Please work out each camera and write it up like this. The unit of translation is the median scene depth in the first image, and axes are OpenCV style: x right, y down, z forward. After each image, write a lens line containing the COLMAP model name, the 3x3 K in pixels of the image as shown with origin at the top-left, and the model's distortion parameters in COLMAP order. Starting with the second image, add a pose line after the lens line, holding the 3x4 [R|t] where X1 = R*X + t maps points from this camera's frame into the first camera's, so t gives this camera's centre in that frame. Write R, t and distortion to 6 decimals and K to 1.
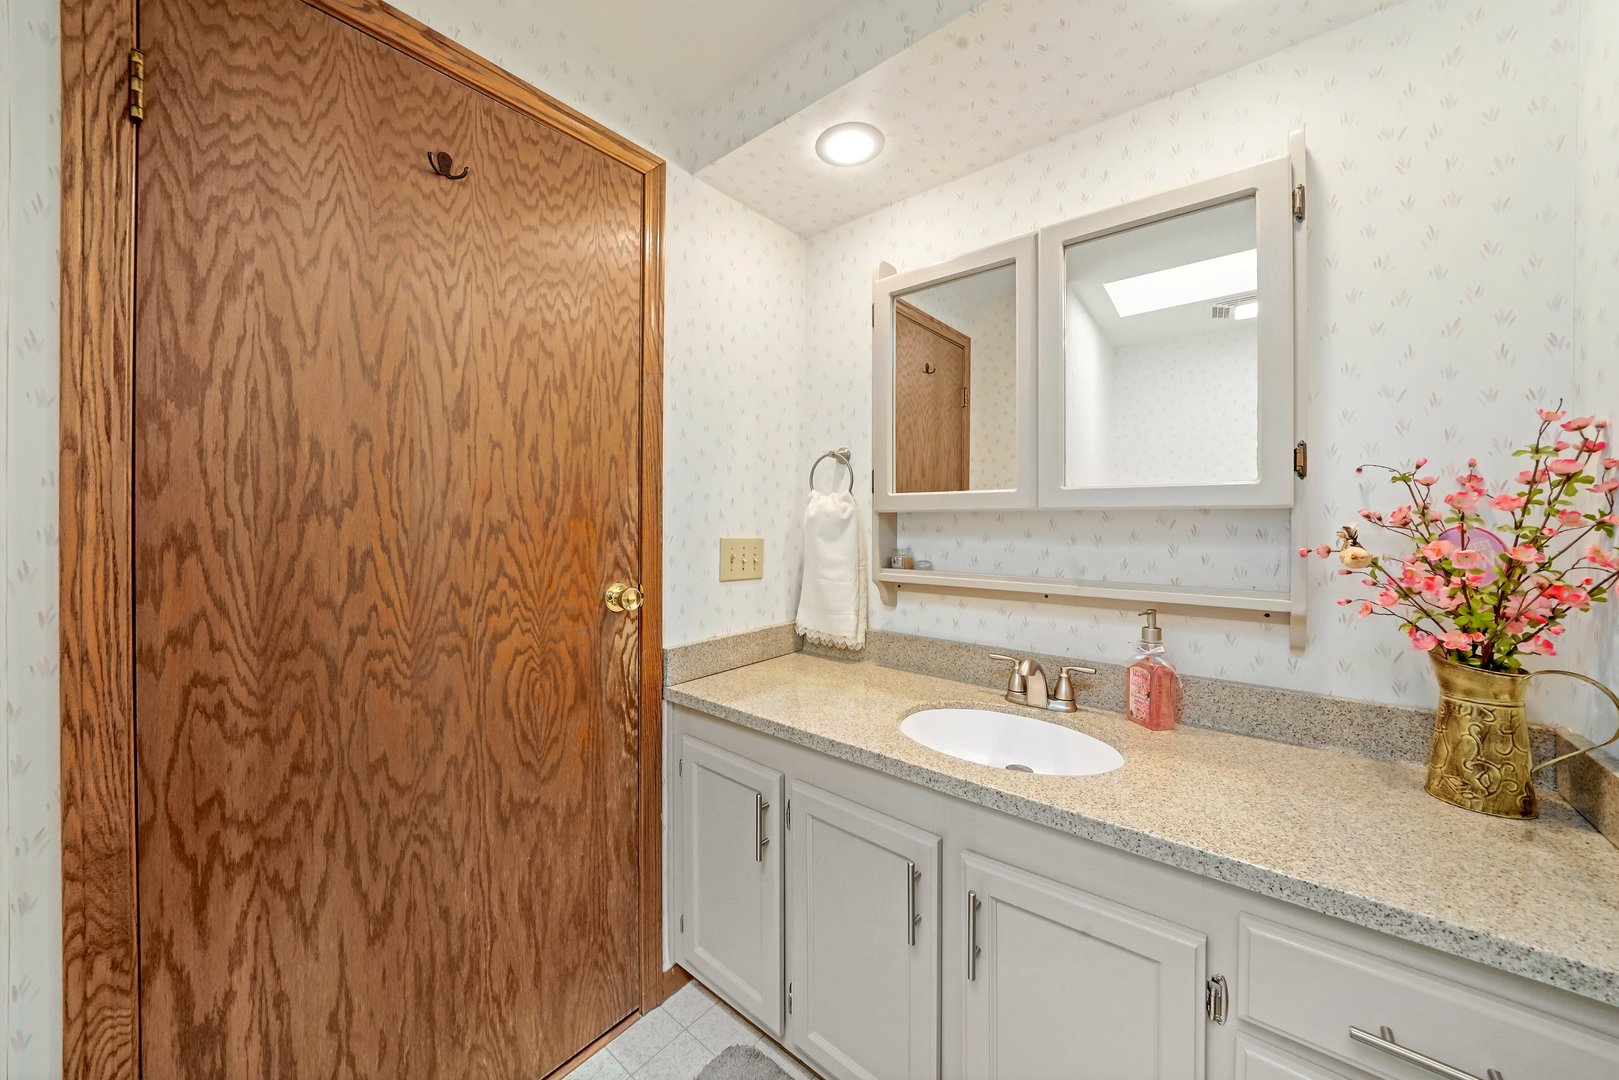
lens RADIAL K [[574.1, 0, 809.2], [0, 574.1, 531.8], [0, 0, 1]] dist [-0.002788, -0.000963]
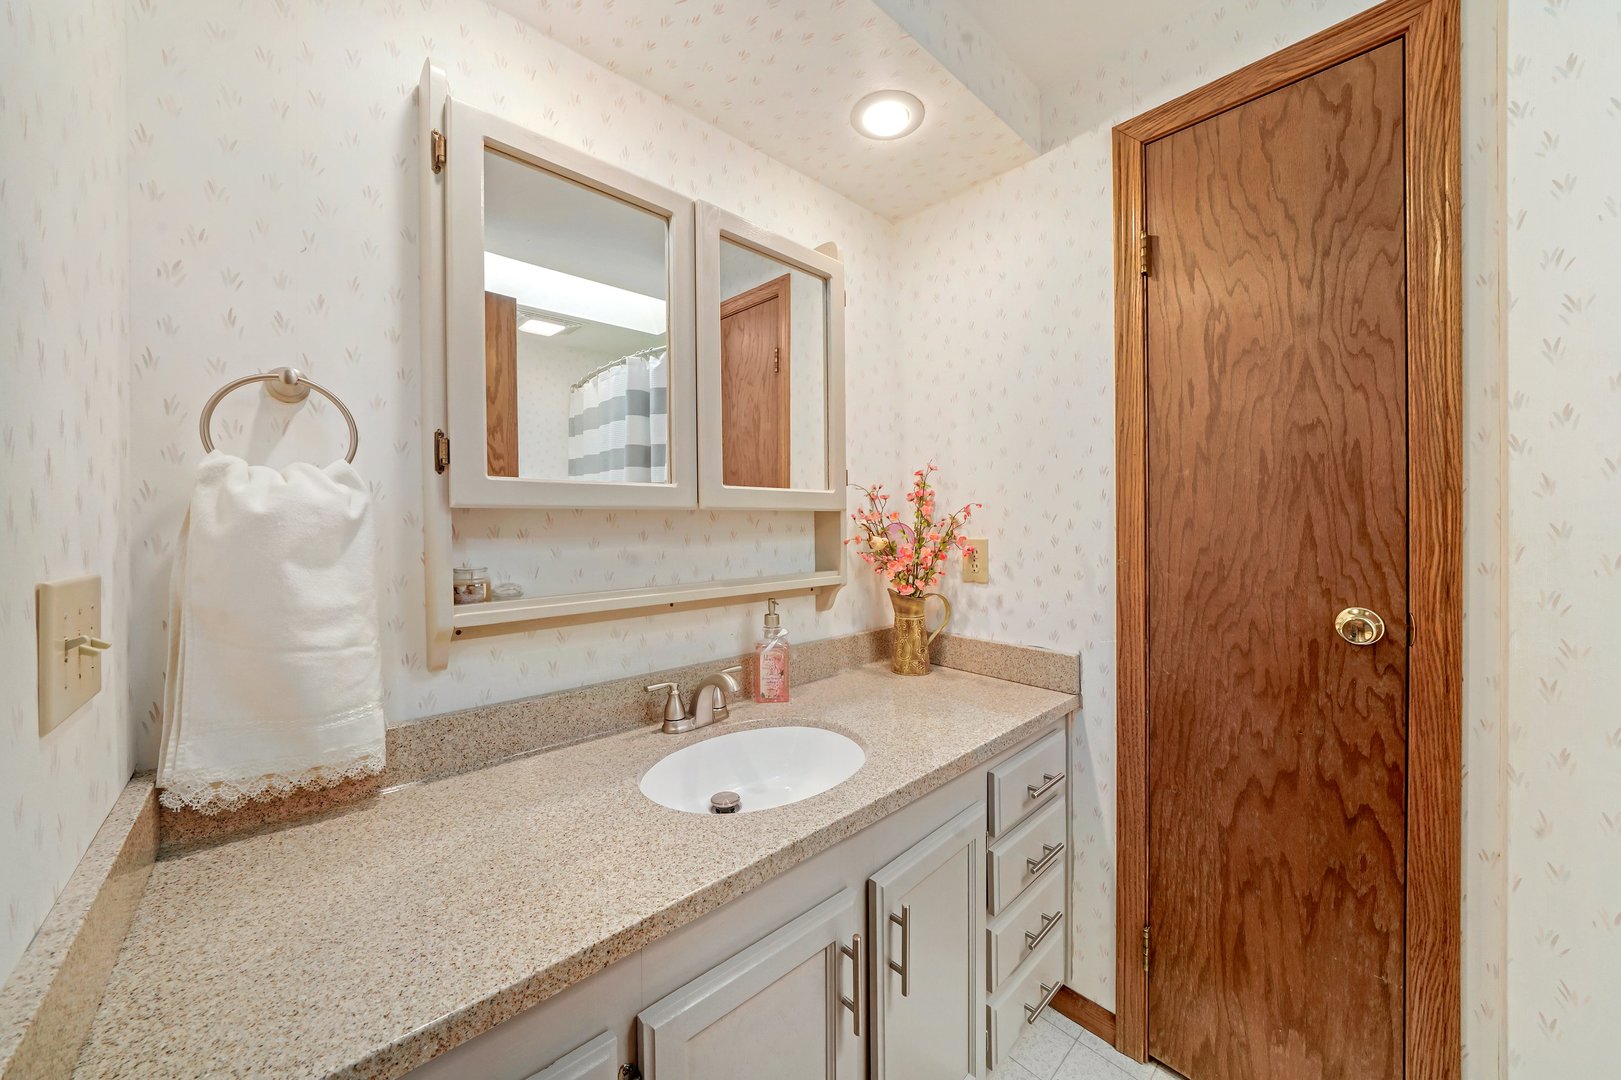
lens RADIAL K [[574.8, 0, 795.7], [0, 574.8, 526.8], [0, 0, 1]] dist [-0.002788, -0.000963]
pose [[0.150006, -0.013850, 0.988588, -0.483250], [0.024271, 0.999652, 0.010322, -0.015484], [-0.988387, 0.022446, 0.150290, 0.722948]]
